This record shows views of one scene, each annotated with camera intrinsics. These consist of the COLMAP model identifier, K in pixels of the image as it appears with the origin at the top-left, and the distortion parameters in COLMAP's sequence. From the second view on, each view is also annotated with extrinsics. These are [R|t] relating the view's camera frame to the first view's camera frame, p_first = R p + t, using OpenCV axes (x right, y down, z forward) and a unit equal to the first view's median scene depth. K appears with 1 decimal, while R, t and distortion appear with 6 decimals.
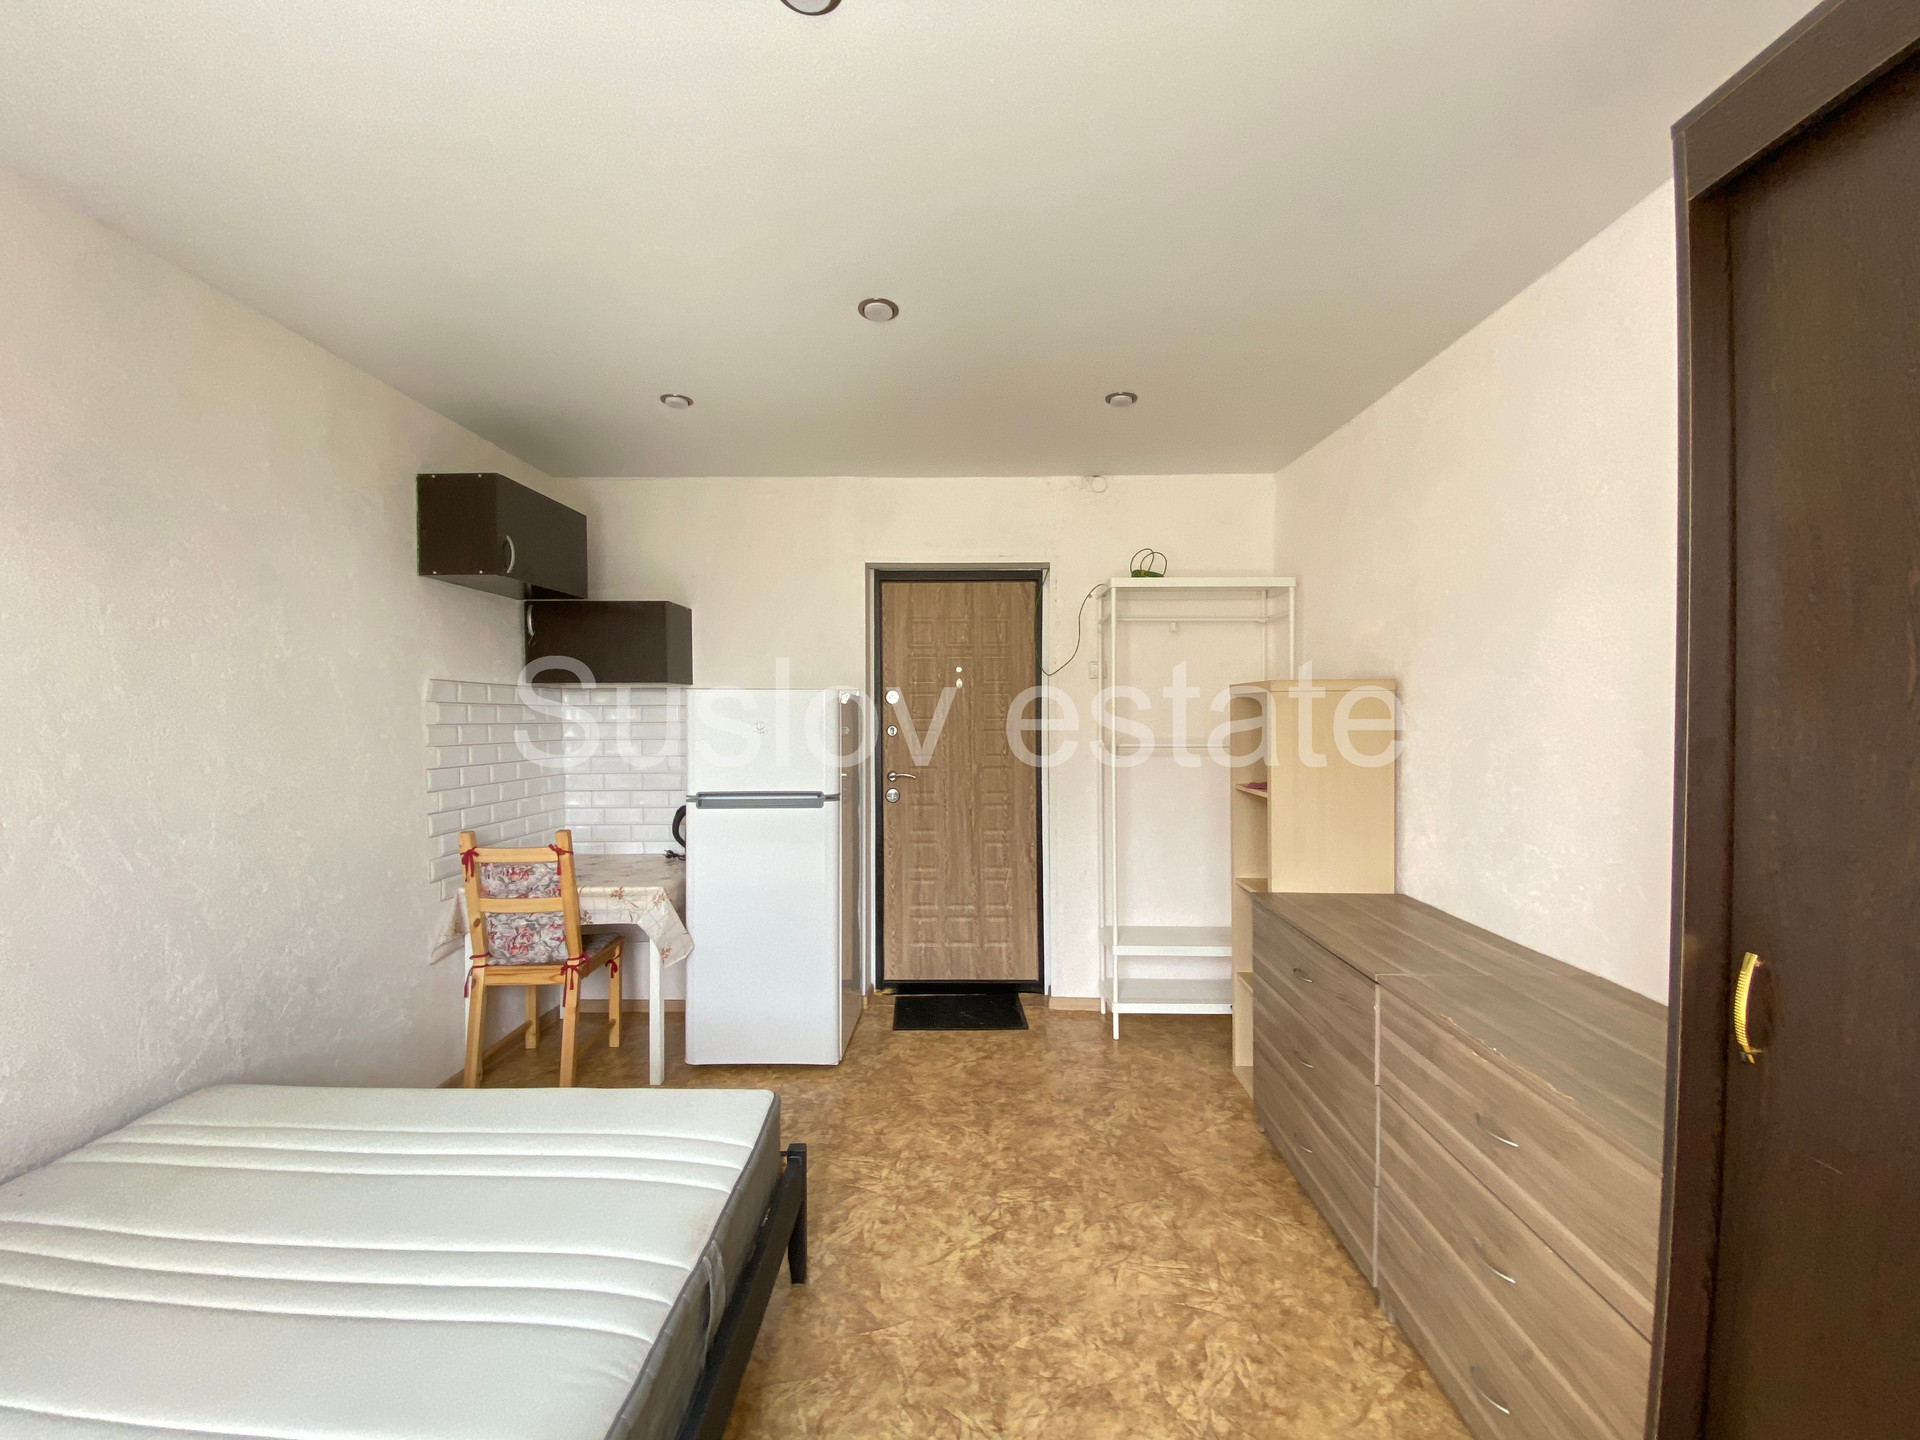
lens RADIAL K [[782.0, 0, 955.3], [0, 782.0, 719.1], [0, 0, 1]] dist [0.057835, -0.045895]
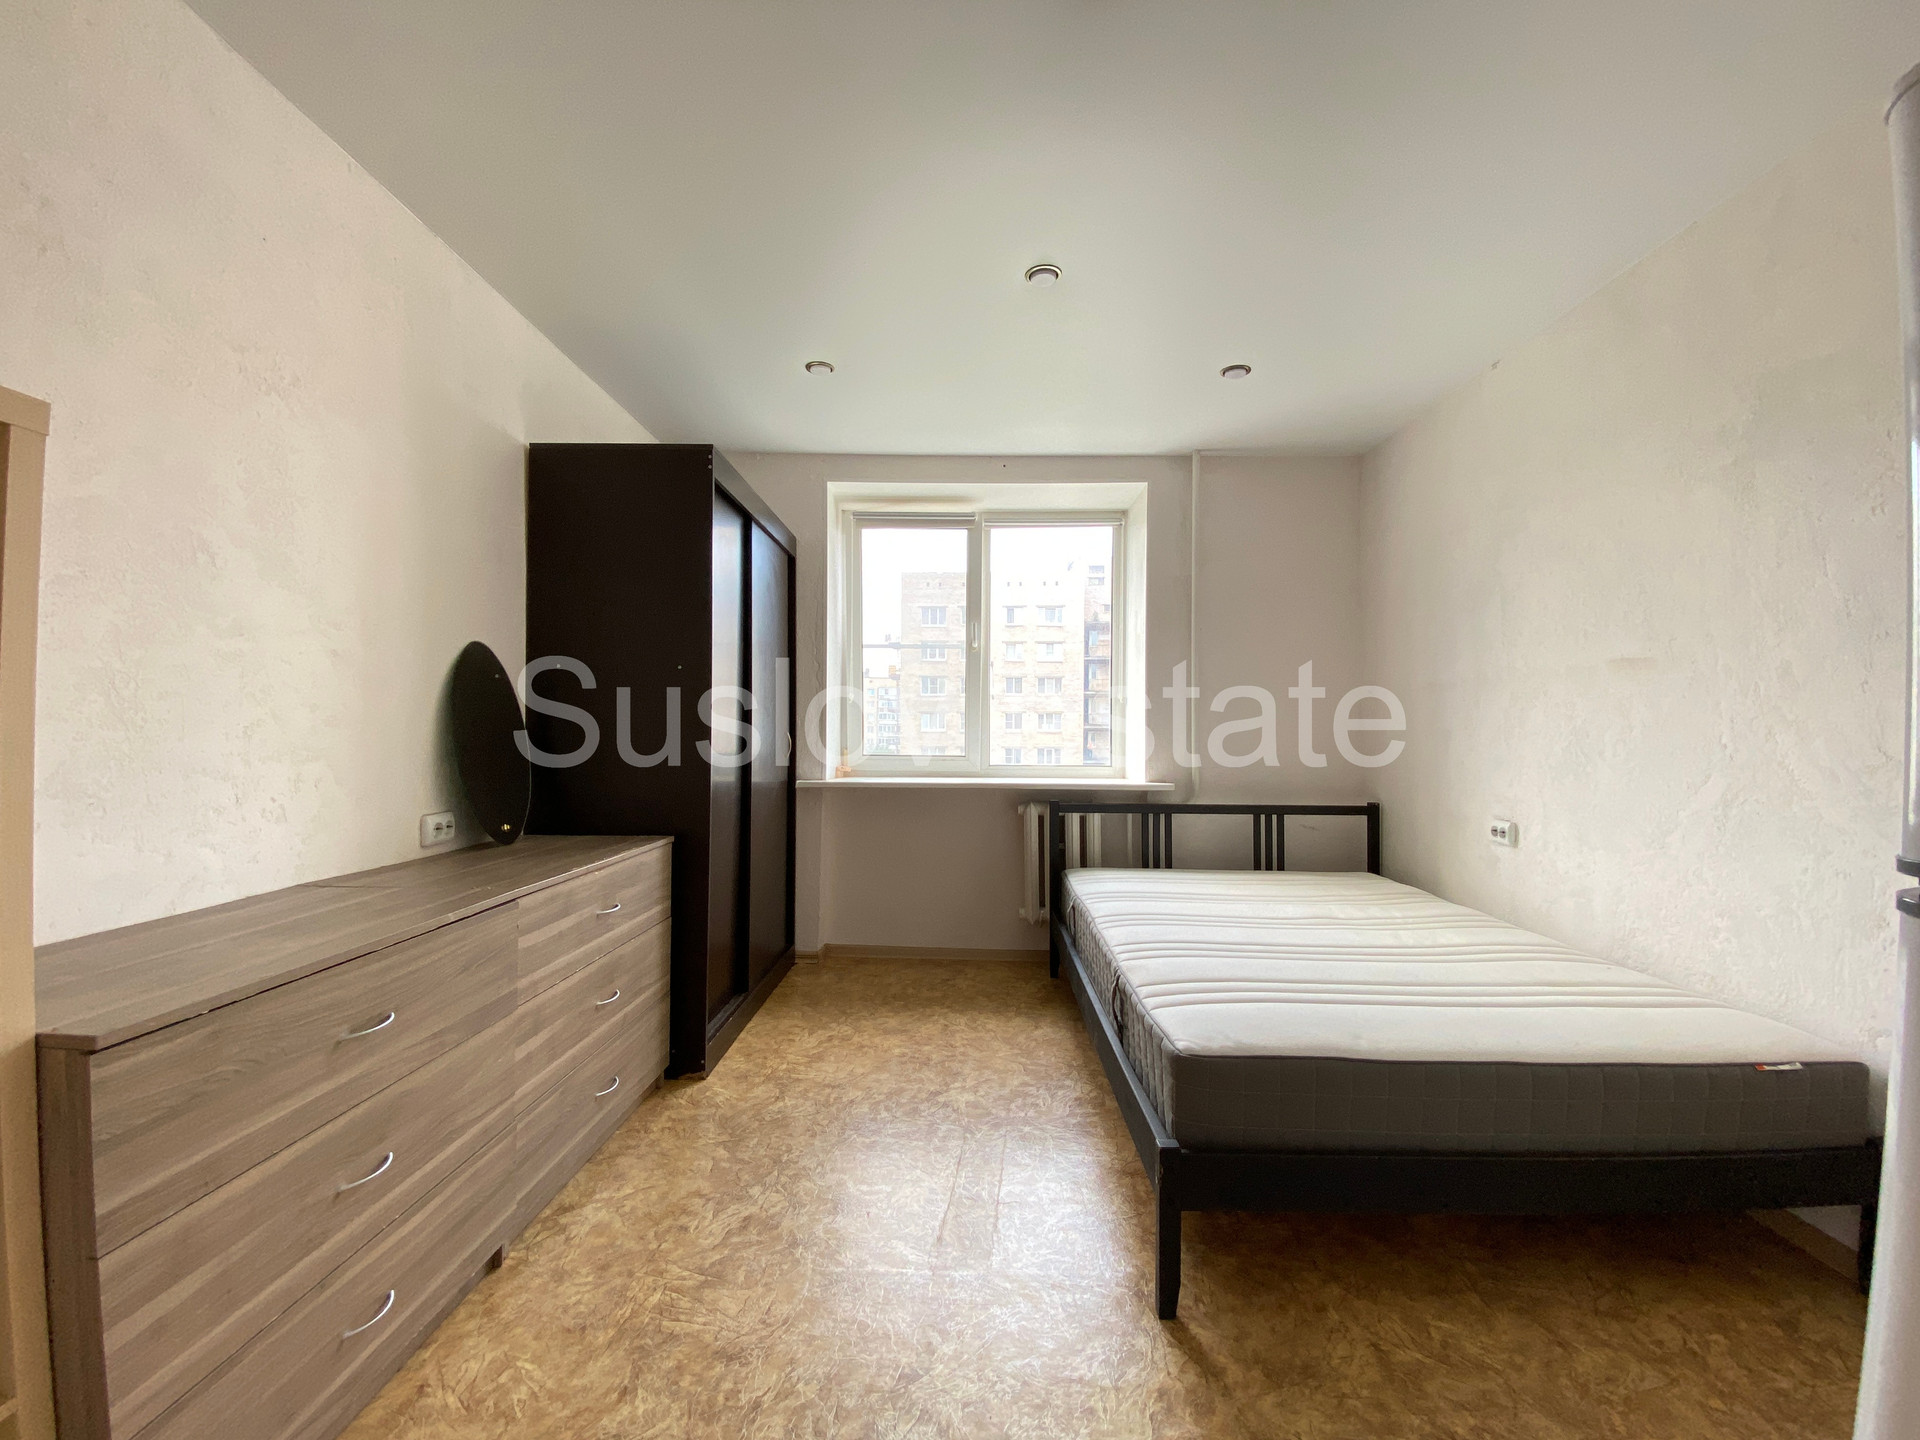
lens RADIAL K [[779.5, 0, 957.3], [0, 779.5, 718.2], [0, 0, 1]] dist [0.024978, -0.021404]
pose [[-0.999992, -0.002641, 0.002869, 0.007069], [-0.002653, 0.999988, -0.004181, 0.076285], [-0.002858, -0.004188, -0.999987, 1.189184]]
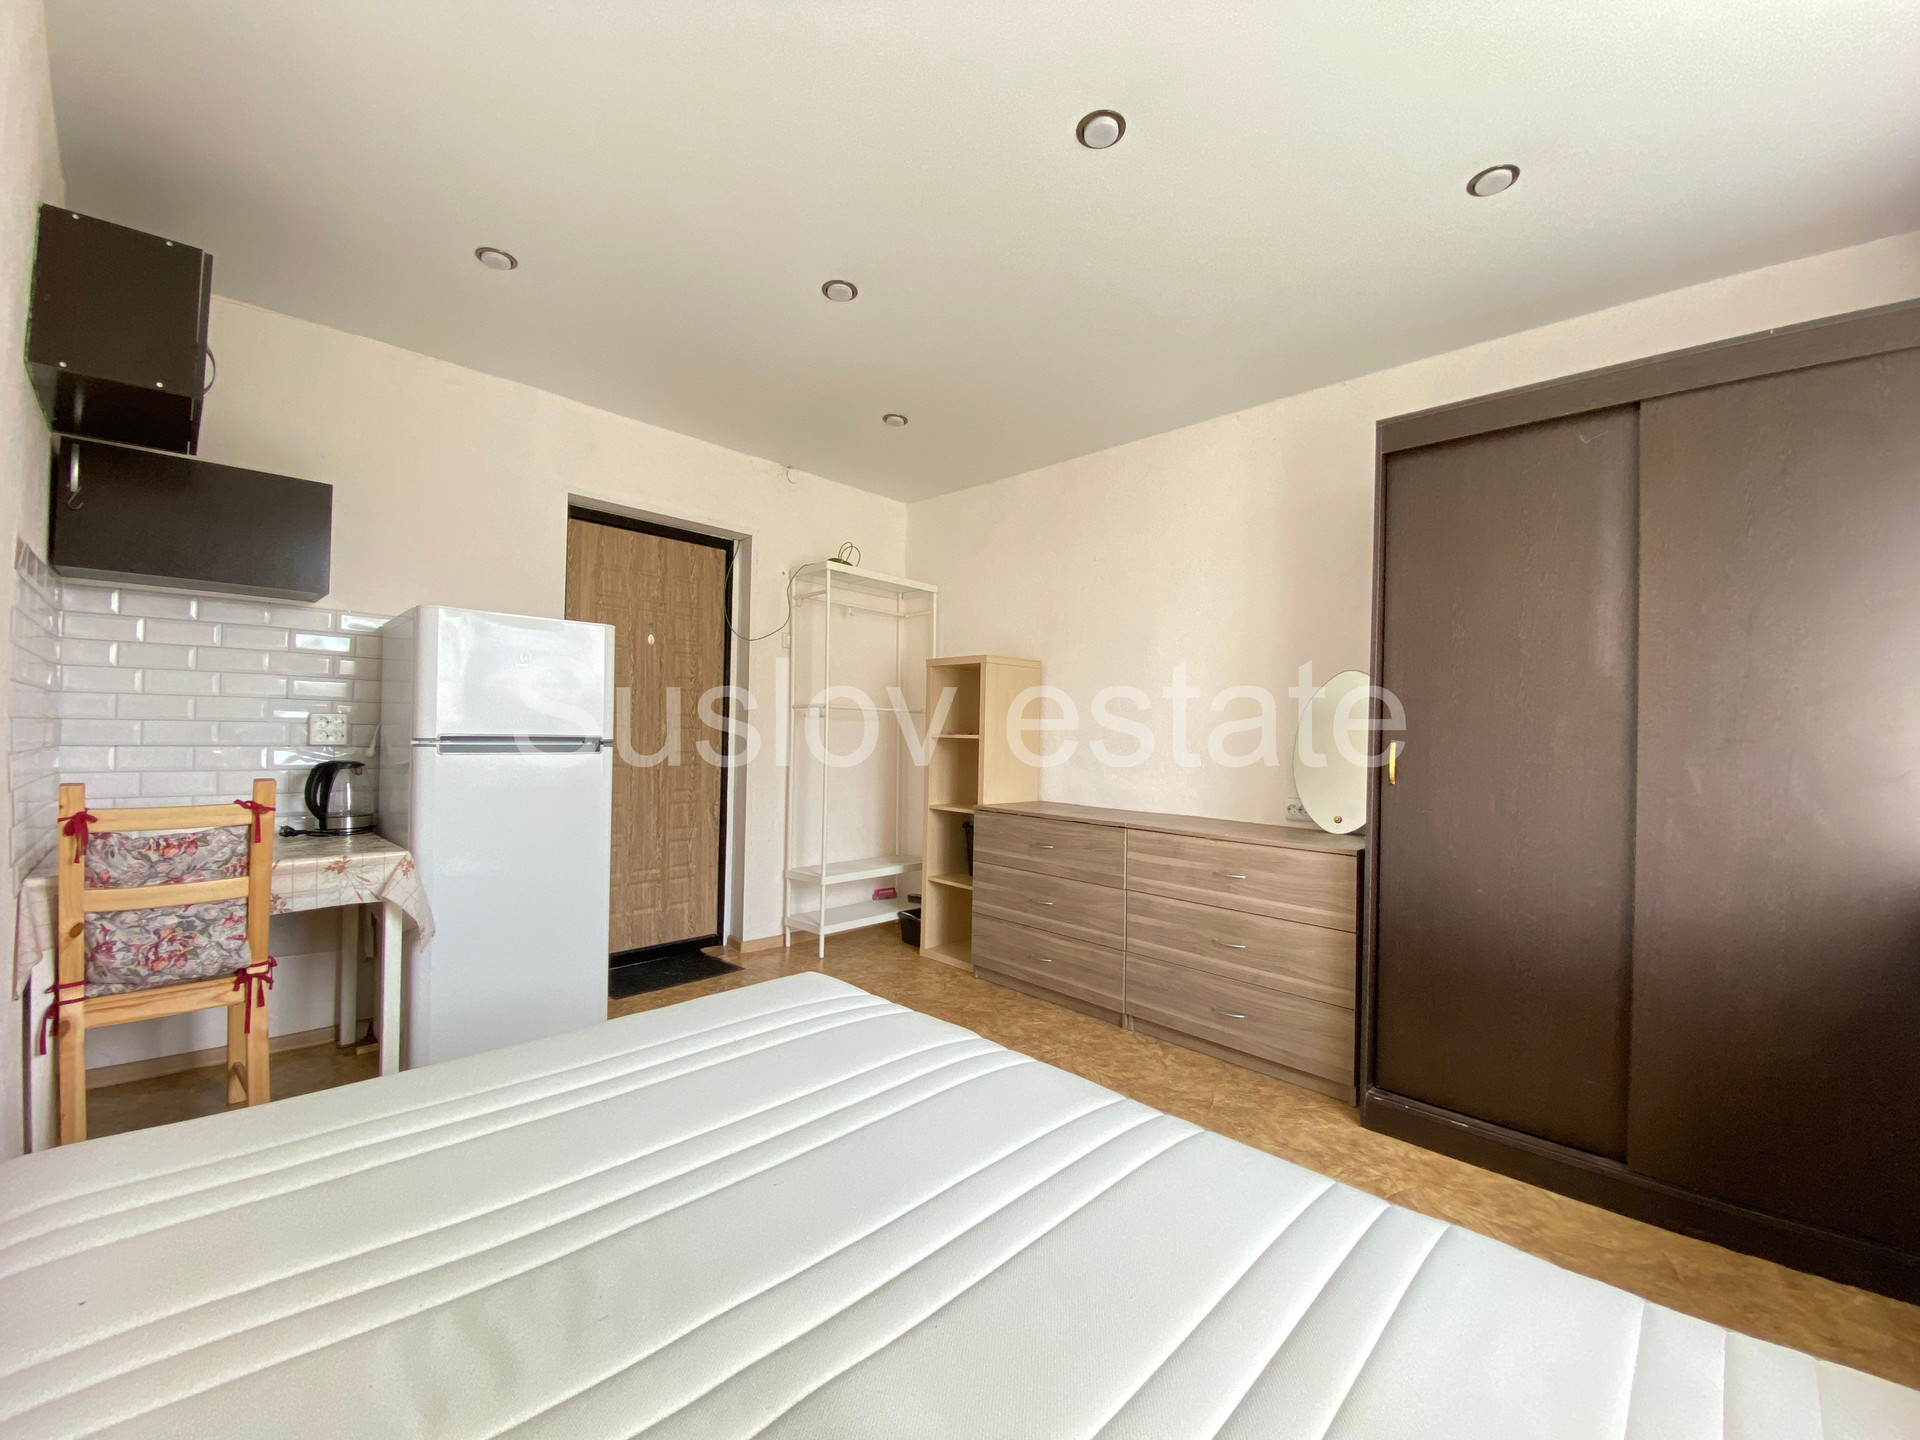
lens RADIAL K [[779.5, 0, 957.3], [0, 779.5, 718.2], [0, 0, 1]] dist [0.024978, -0.021404]
pose [[0.694621, 0.030958, 0.718709, -0.563227], [-0.016490, 0.999496, -0.027115, 0.093419], [-0.719186, 0.006983, 0.694782, 0.069703]]
